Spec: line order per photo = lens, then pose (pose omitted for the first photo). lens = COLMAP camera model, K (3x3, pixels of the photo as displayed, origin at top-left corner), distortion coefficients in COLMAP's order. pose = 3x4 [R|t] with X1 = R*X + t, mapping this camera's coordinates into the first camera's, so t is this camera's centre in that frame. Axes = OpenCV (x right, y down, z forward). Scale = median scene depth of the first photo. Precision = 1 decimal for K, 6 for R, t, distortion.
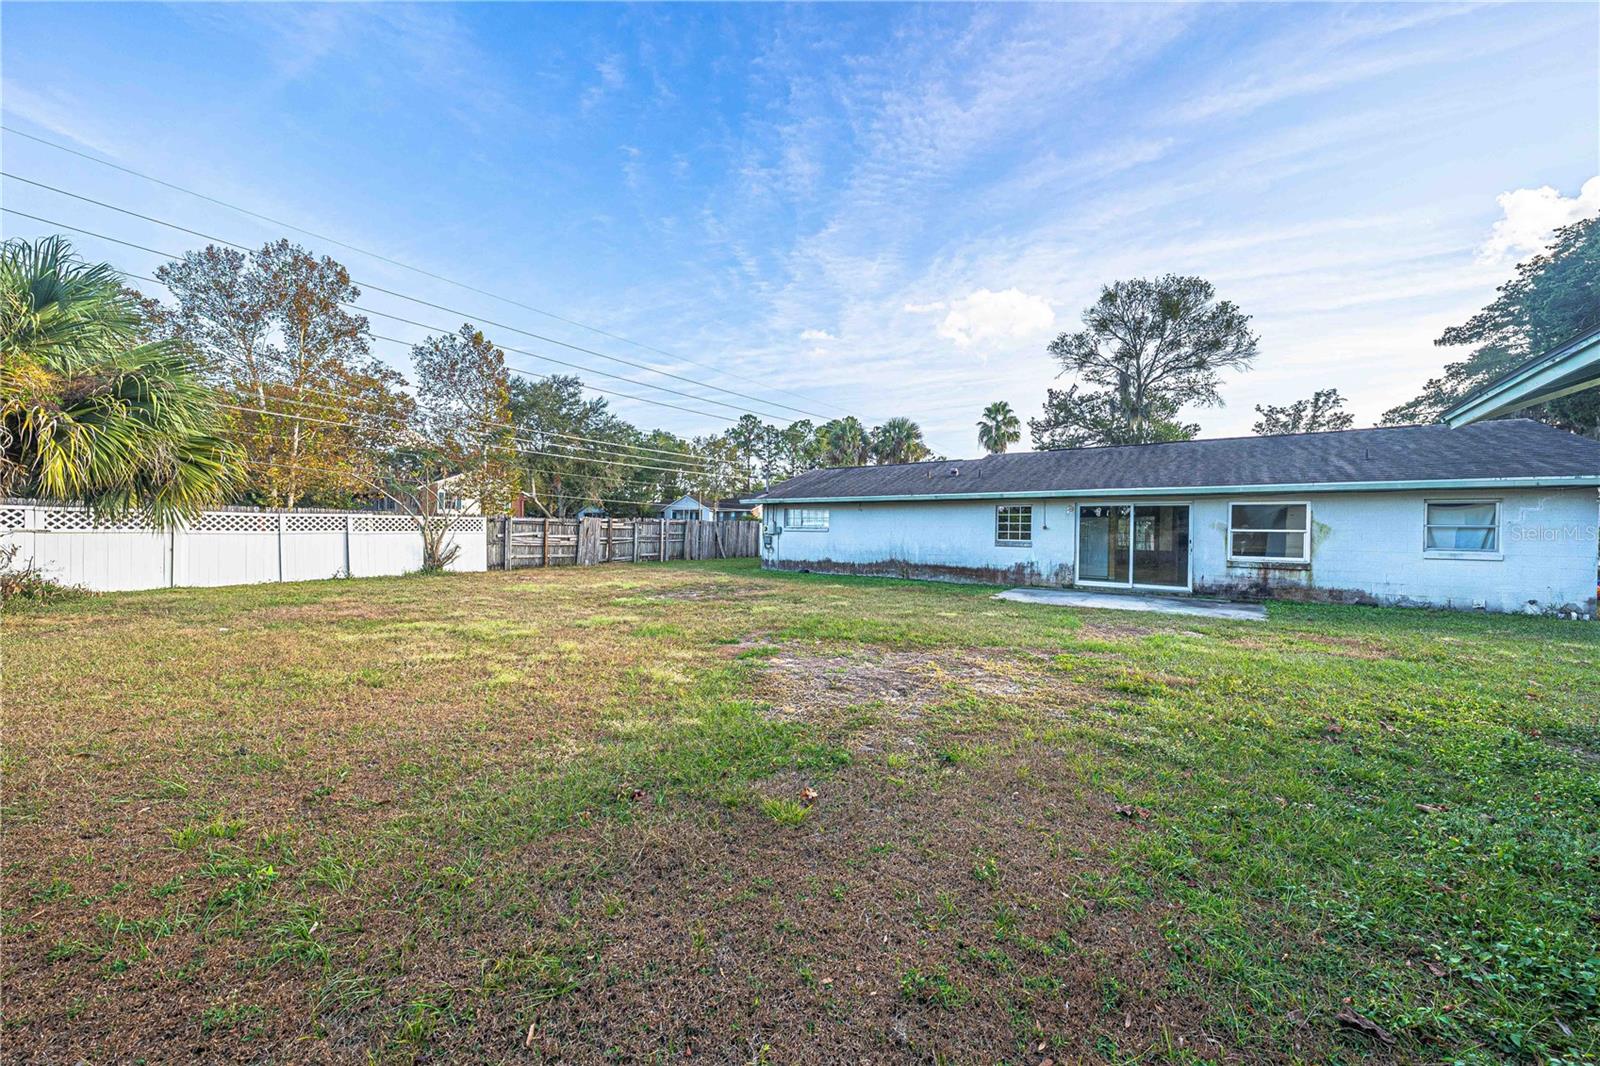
lens RADIAL K [[559.5, 0, 798.0], [0, 559.5, 537.7], [0, 0, 1]] dist [-0.012546, -0.000166]
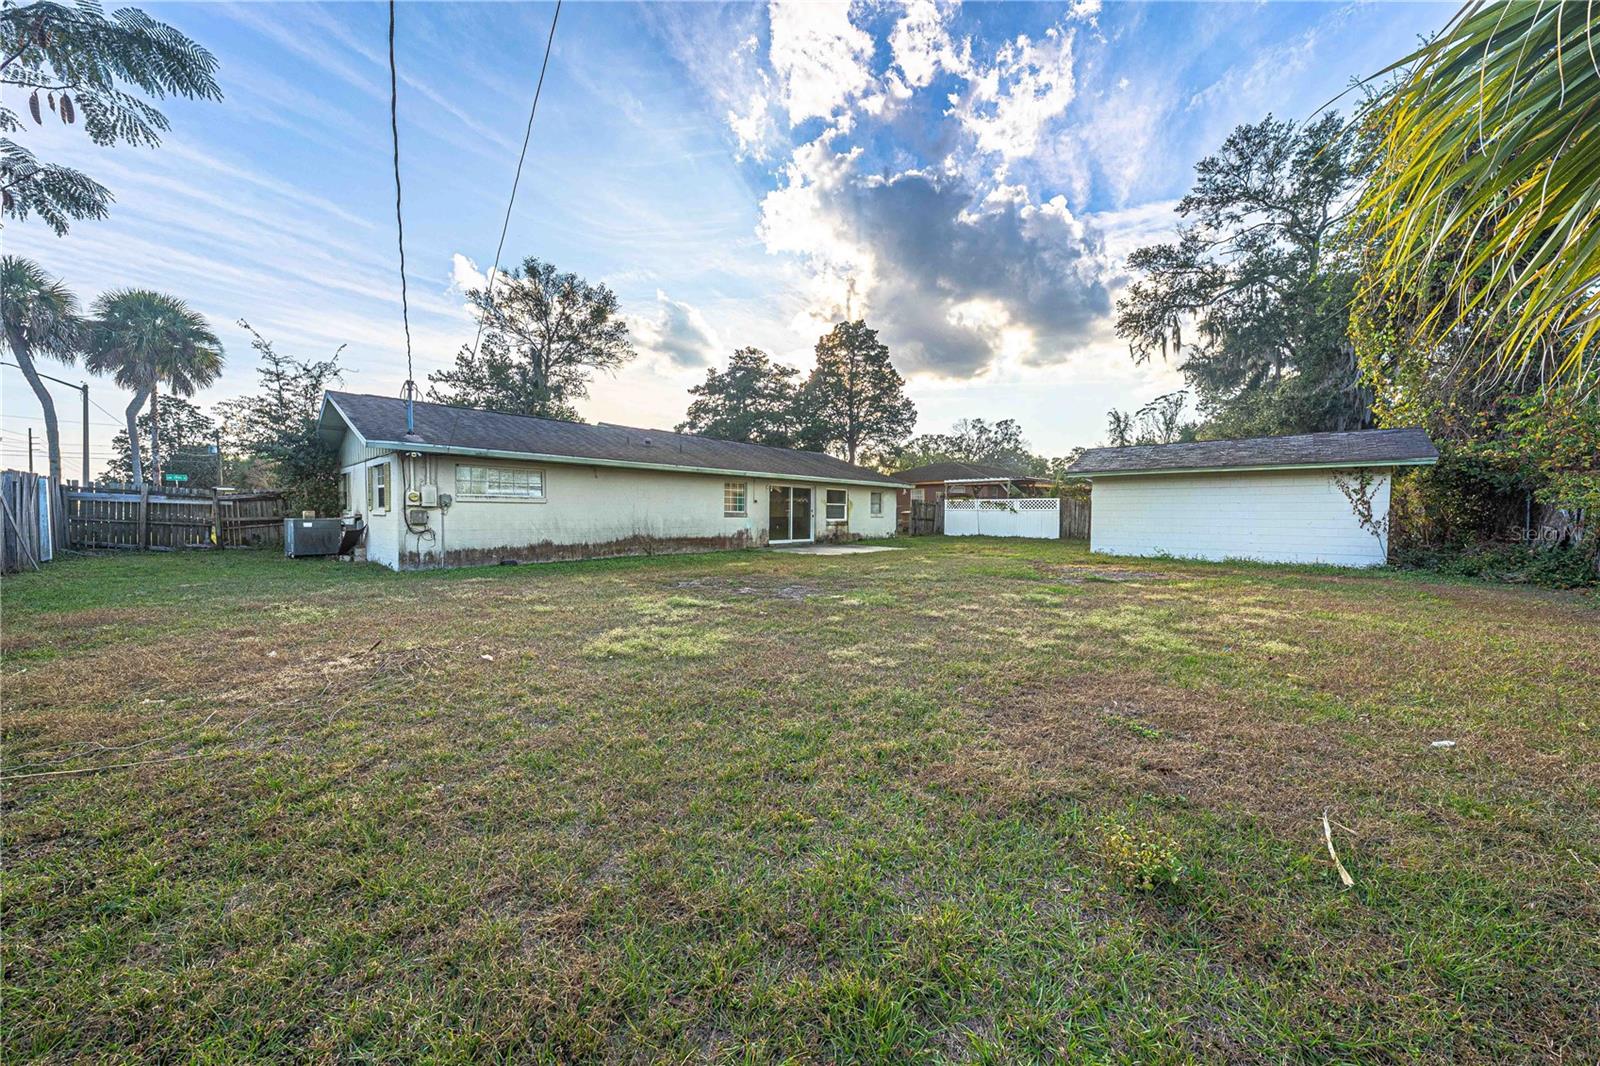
lens RADIAL K [[559.5, 0, 798.0], [0, 559.5, 519.7], [0, 0, 1]] dist [-0.012546, -0.000166]
pose [[0.092109, -0.027838, 0.995360, -0.728303], [0.006335, 0.999605, 0.027370, -0.009019], [-0.995729, 0.003785, 0.092249, 0.702296]]
